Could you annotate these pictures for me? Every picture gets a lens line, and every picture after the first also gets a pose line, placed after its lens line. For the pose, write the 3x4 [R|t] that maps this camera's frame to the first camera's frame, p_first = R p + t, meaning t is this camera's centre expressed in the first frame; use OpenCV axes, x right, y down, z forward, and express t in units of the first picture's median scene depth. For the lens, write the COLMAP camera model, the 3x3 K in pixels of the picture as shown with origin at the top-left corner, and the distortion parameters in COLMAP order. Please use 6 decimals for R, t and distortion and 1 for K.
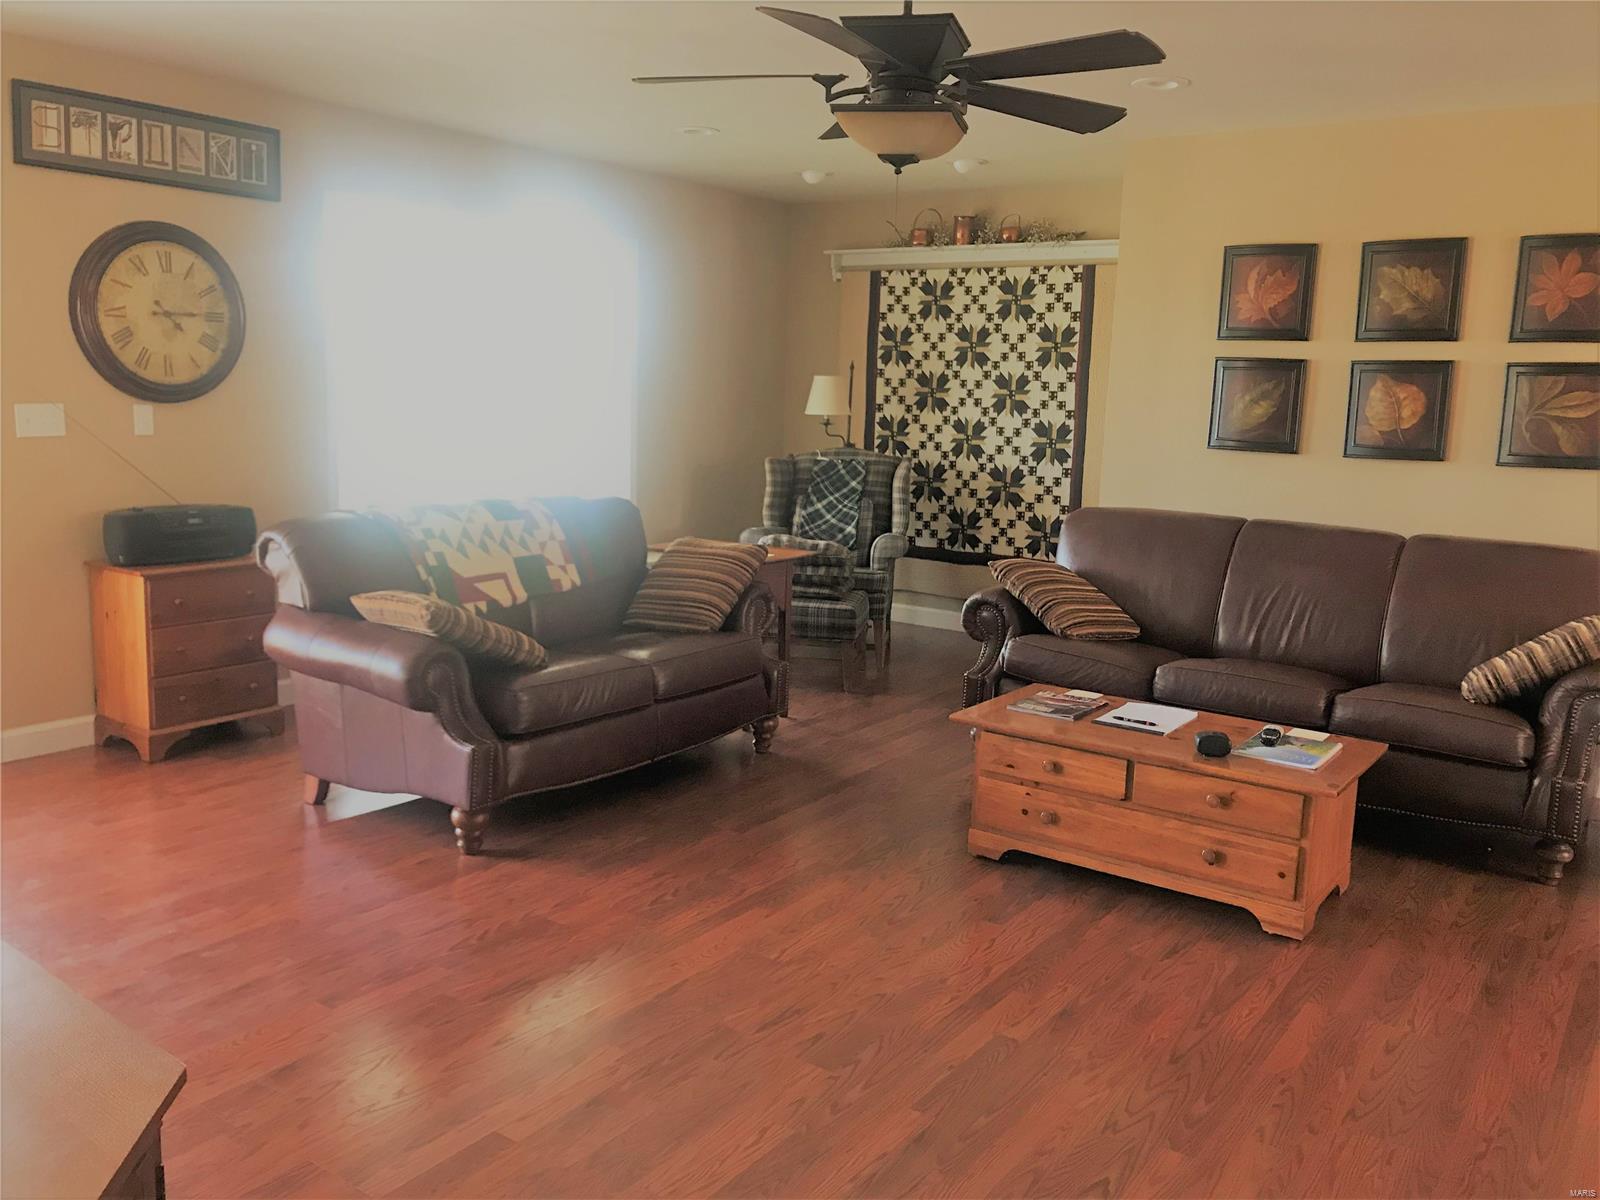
lens RADIAL K [[1319.7, 0, 801.9], [0, 1319.7, 598.3], [0, 0, 1]] dist [0.024678, -0.028783]
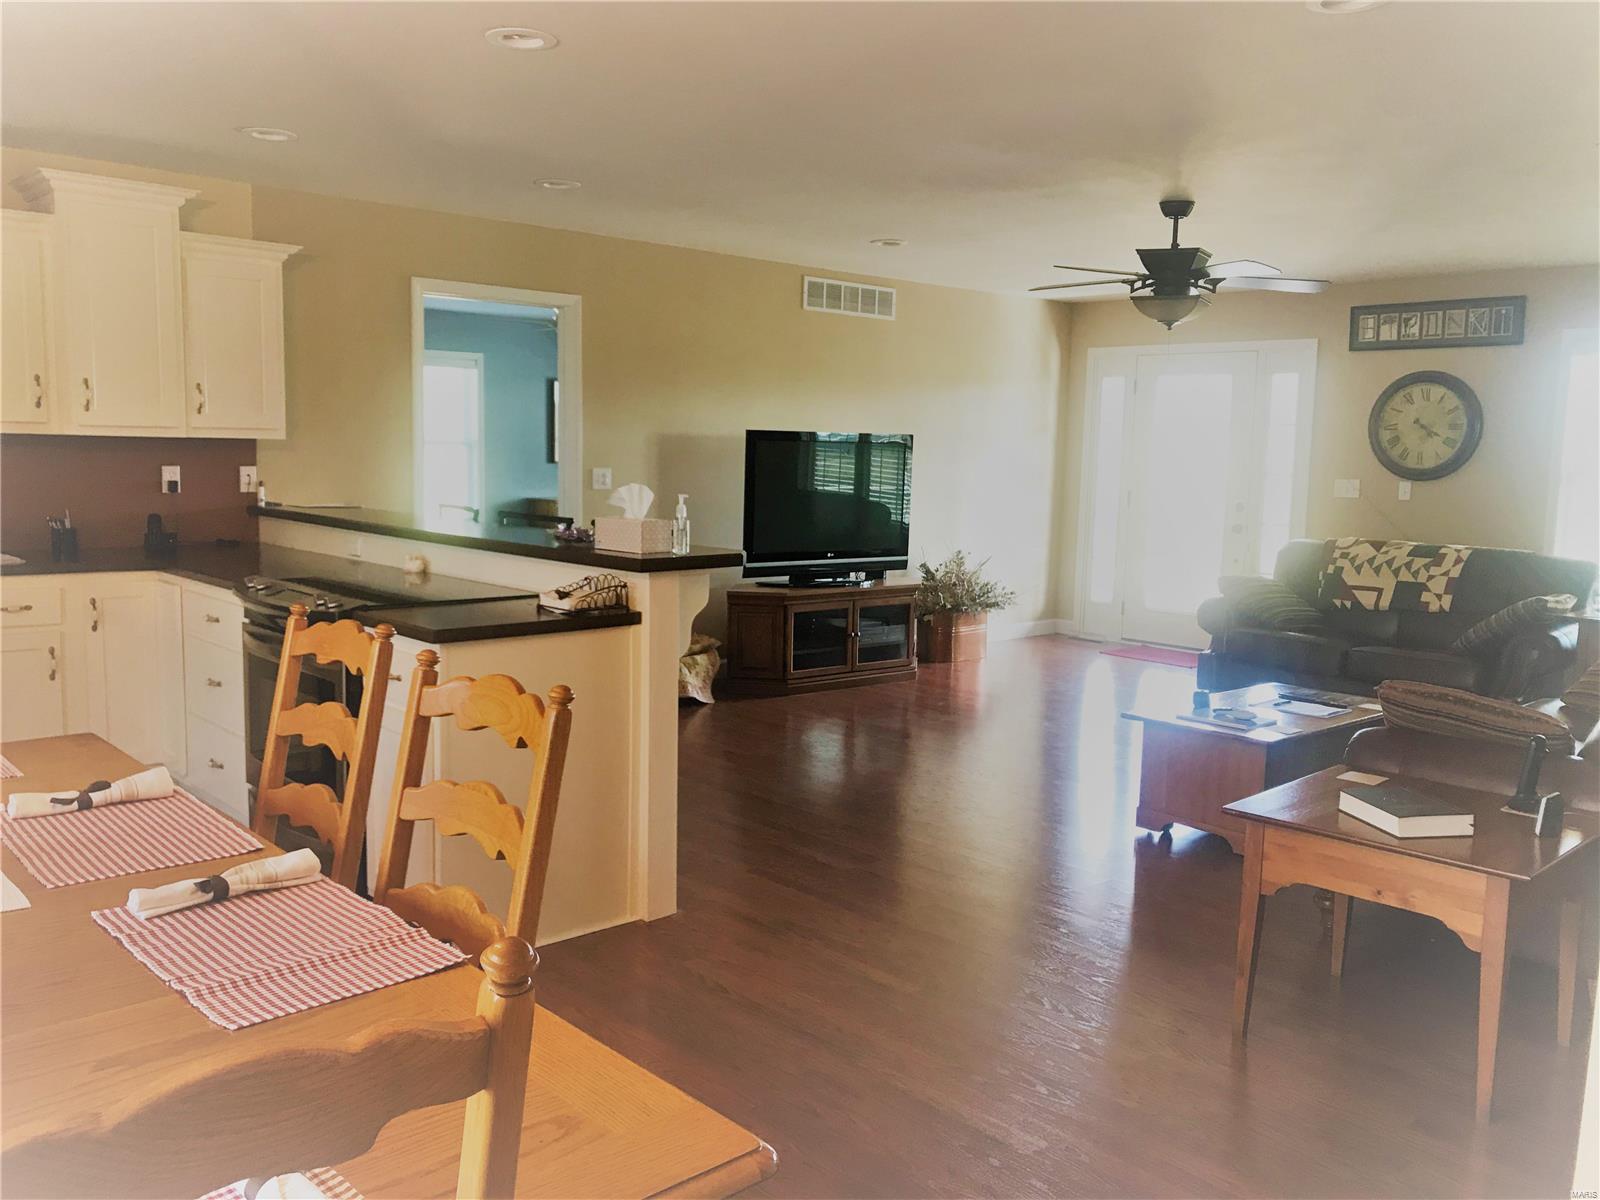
lens RADIAL K [[1319.7, 0, 787.5], [0, 1319.7, 590.6], [0, 0, 1]] dist [0.024678, -0.028783]
pose [[-0.221925, 0.071737, -0.972421, 1.301420], [-0.187718, 0.975491, 0.114804, -0.059456], [0.956823, 0.208019, -0.203020, 0.635135]]
